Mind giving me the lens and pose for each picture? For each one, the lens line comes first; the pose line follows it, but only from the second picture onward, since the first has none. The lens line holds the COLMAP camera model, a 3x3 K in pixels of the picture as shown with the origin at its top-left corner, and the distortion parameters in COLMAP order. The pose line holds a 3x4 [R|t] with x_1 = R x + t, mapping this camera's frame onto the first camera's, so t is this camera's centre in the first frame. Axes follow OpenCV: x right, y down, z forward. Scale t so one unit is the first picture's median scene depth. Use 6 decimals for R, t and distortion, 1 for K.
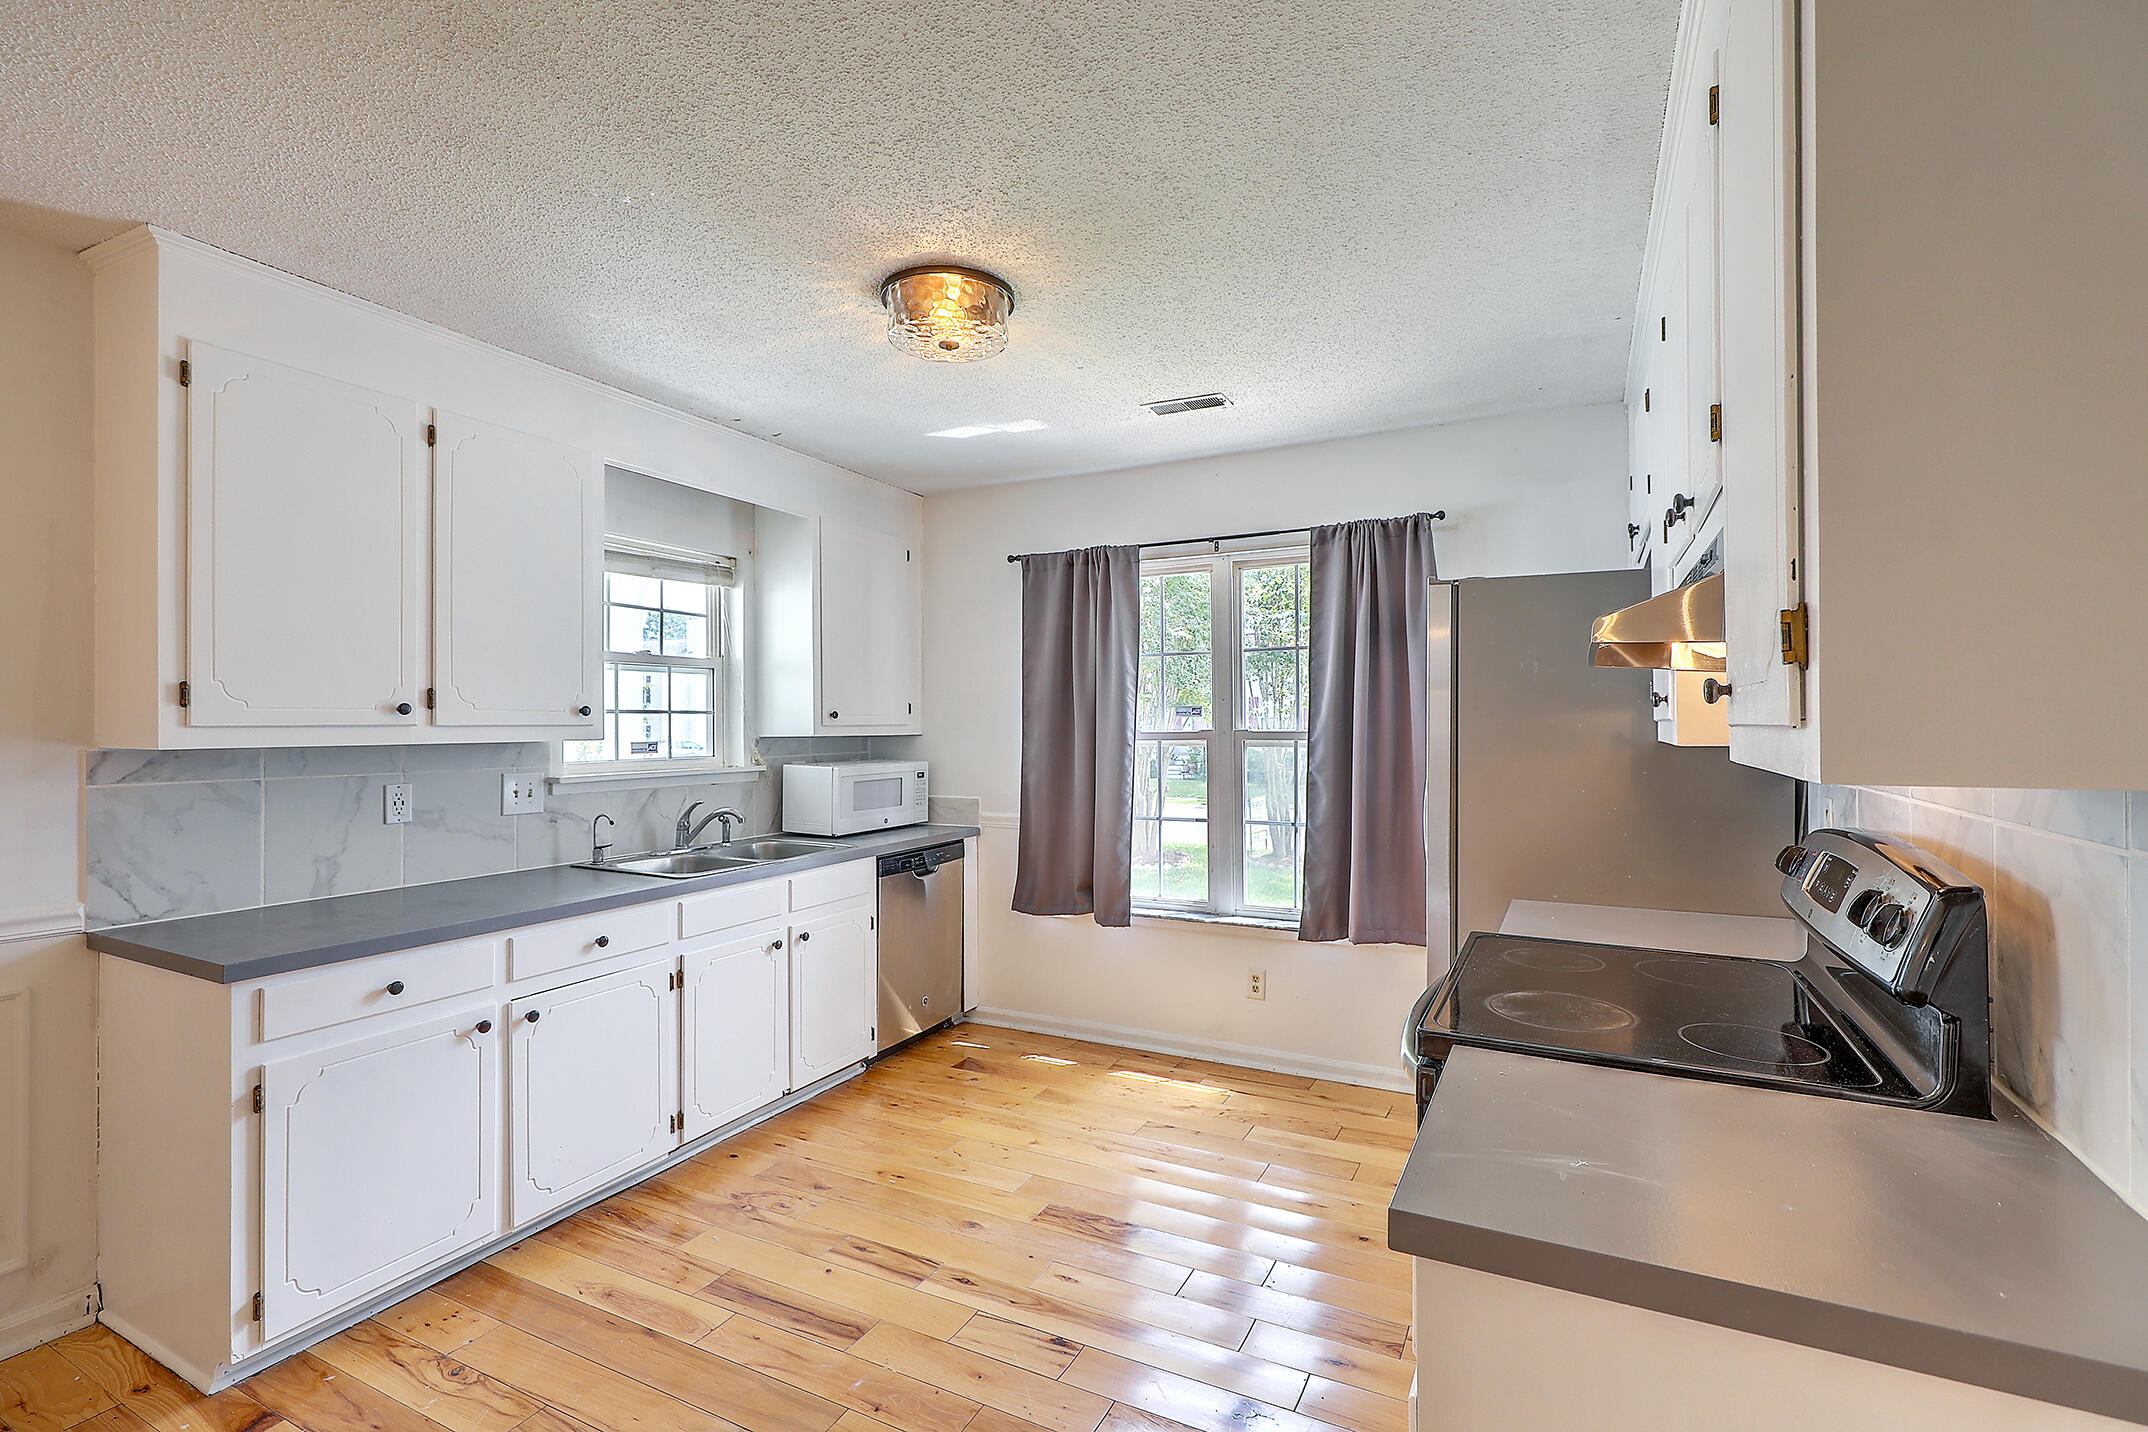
lens RADIAL K [[963.3, 0, 1074.0], [0, 963.3, 716.0], [0, 0, 1]] dist [0.000638, 0.000141]
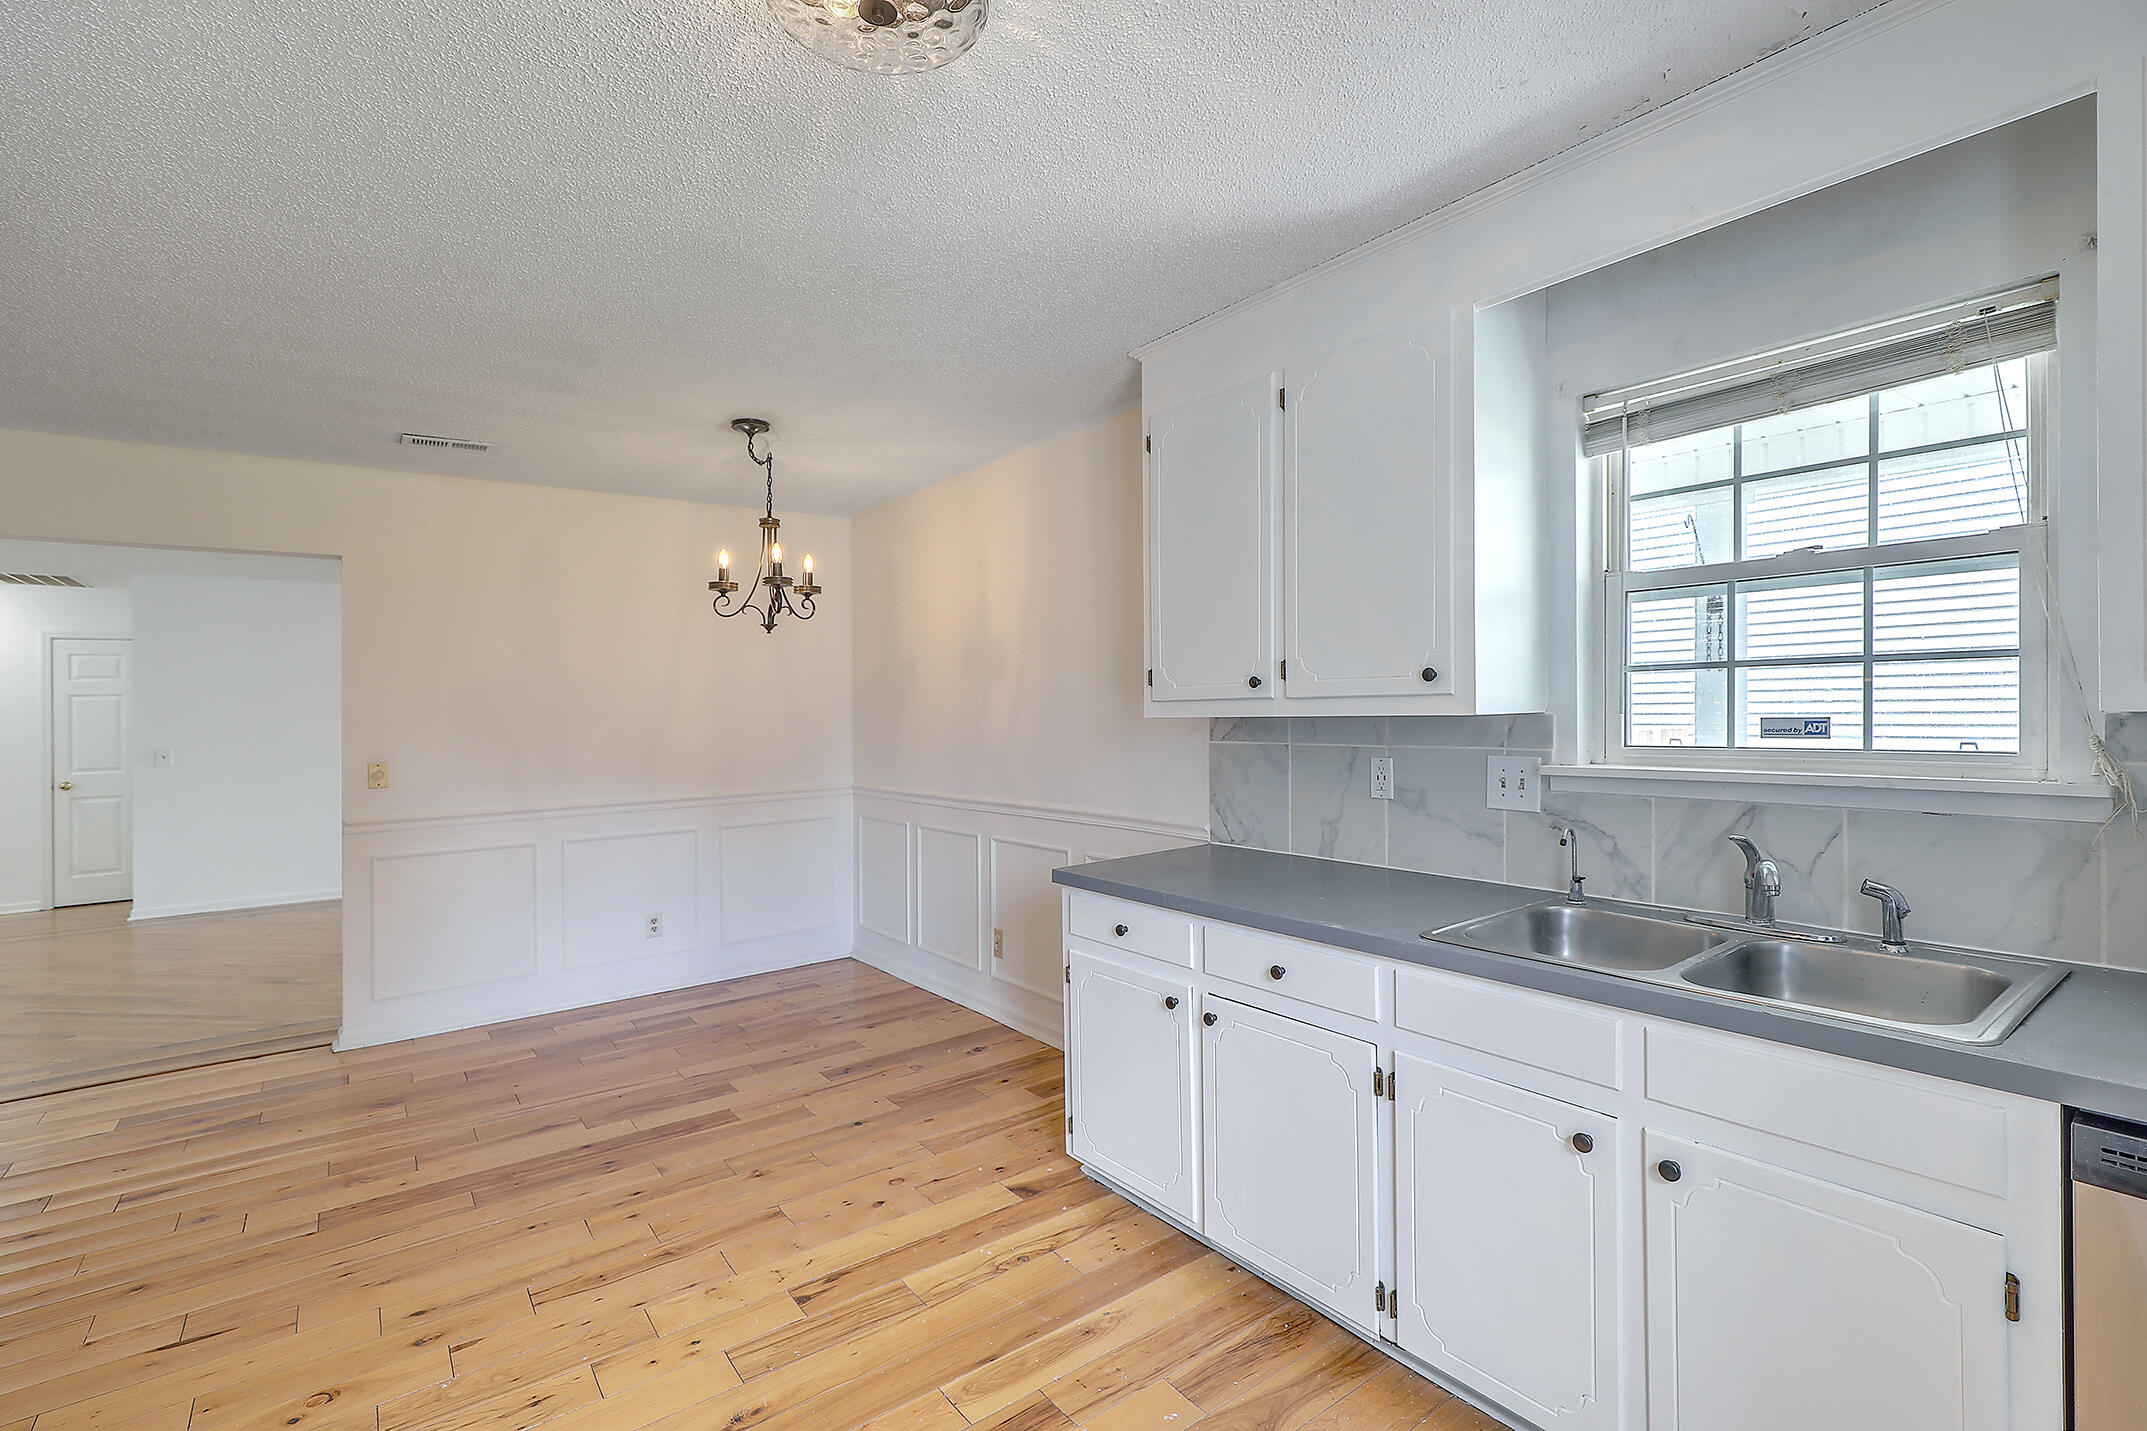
lens RADIAL K [[969.3, 0, 1113.9], [0, 969.3, 699.1], [0, 0, 1]] dist [0.001075, 0.000180]
pose [[-0.407483, 0.008526, -0.913173, 0.209206], [0.030210, 0.999535, -0.004148, 0.007270], [0.912713, -0.029277, -0.407552, 0.882184]]
